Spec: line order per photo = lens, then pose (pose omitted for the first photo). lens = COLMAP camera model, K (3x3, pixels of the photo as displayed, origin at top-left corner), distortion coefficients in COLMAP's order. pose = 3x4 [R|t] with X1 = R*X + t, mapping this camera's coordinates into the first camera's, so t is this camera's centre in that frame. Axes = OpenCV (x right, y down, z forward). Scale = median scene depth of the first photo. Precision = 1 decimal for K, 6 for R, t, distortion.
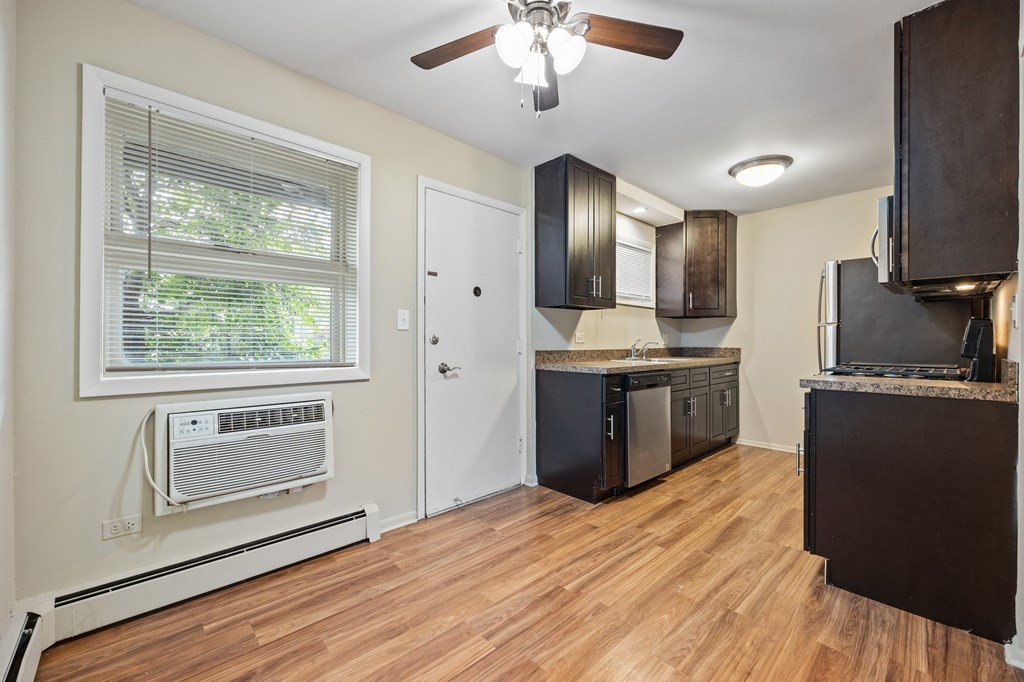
lens RADIAL K [[409.8, 0, 518.1], [0, 409.8, 344.7], [0, 0, 1]] dist [0.000160, 0.000637]
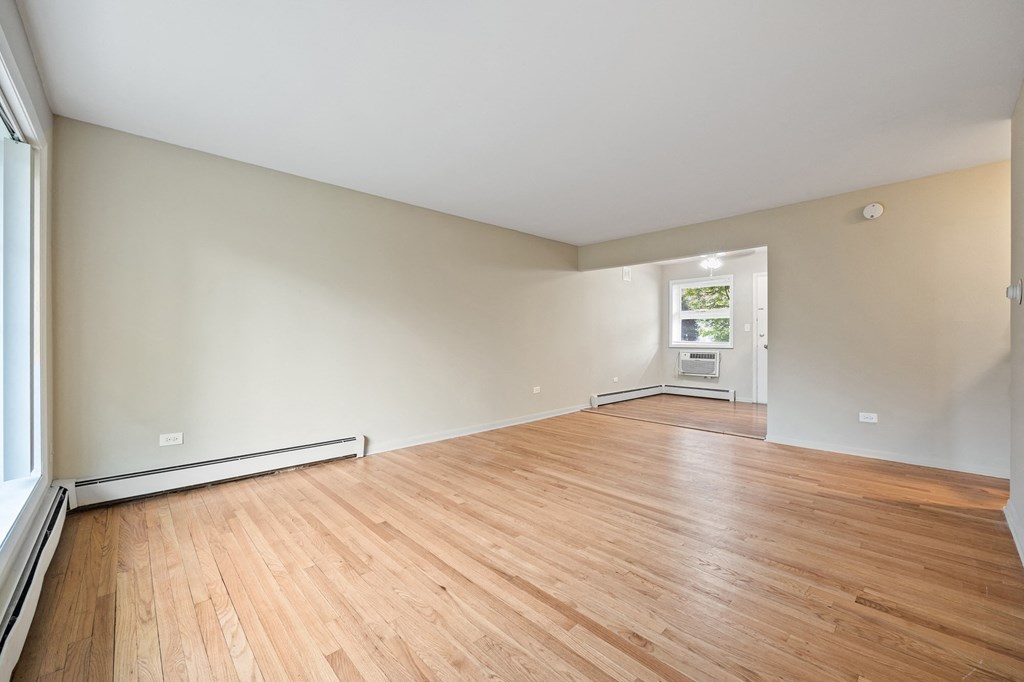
lens RADIAL K [[424.8, 0, 512.0], [0, 424.8, 341.0], [0, 0, 1]] dist [-0.001482, -0.000605]
pose [[-0.009496, 0.010534, -0.999899, 3.516885], [-0.000659, 0.999944, 0.010541, -0.000410], [0.999955, 0.000759, -0.009488, -0.741974]]
